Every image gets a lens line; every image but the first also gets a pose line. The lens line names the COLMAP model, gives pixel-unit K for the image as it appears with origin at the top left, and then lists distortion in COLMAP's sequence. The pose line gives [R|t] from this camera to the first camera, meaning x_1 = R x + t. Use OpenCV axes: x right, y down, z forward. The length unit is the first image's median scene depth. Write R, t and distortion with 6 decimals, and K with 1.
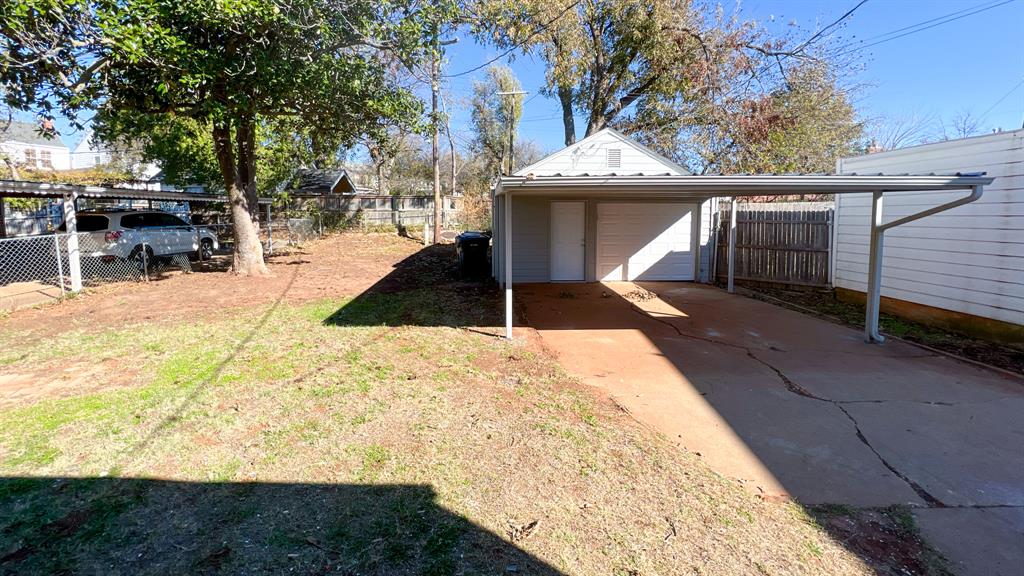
lens RADIAL K [[427.6, 0, 511.5], [0, 427.6, 288.2], [0, 0, 1]] dist [-0.018131, 0.005706]
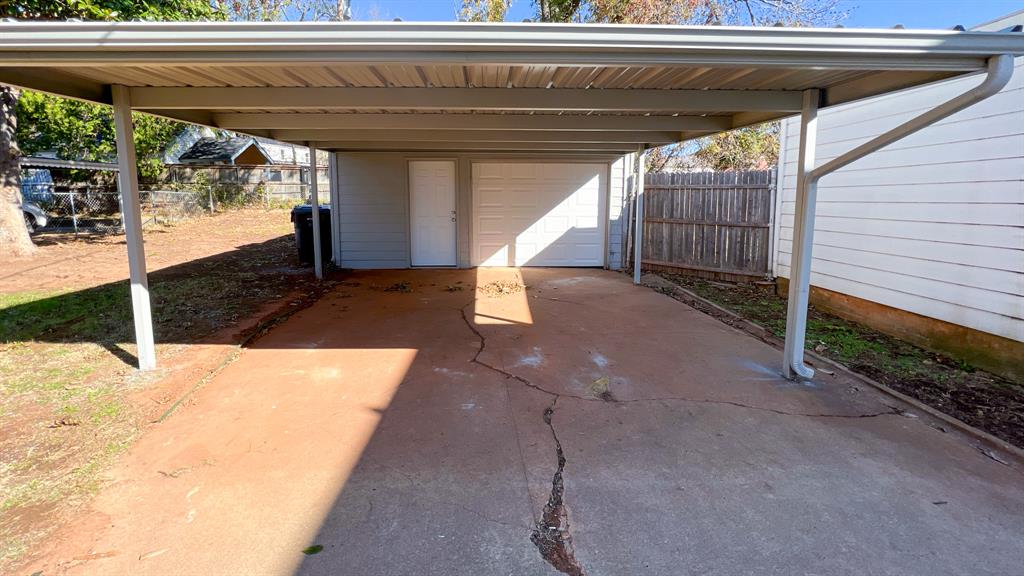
lens RADIAL K [[427.6, 0, 508.2], [0, 427.6, 288.5], [0, 0, 1]] dist [-0.018131, 0.005706]
pose [[0.999963, 0.001946, 0.008394, 0.286539], [-0.002275, 0.999222, 0.039378, -0.009614], [-0.008311, -0.039396, 0.999189, 0.270618]]
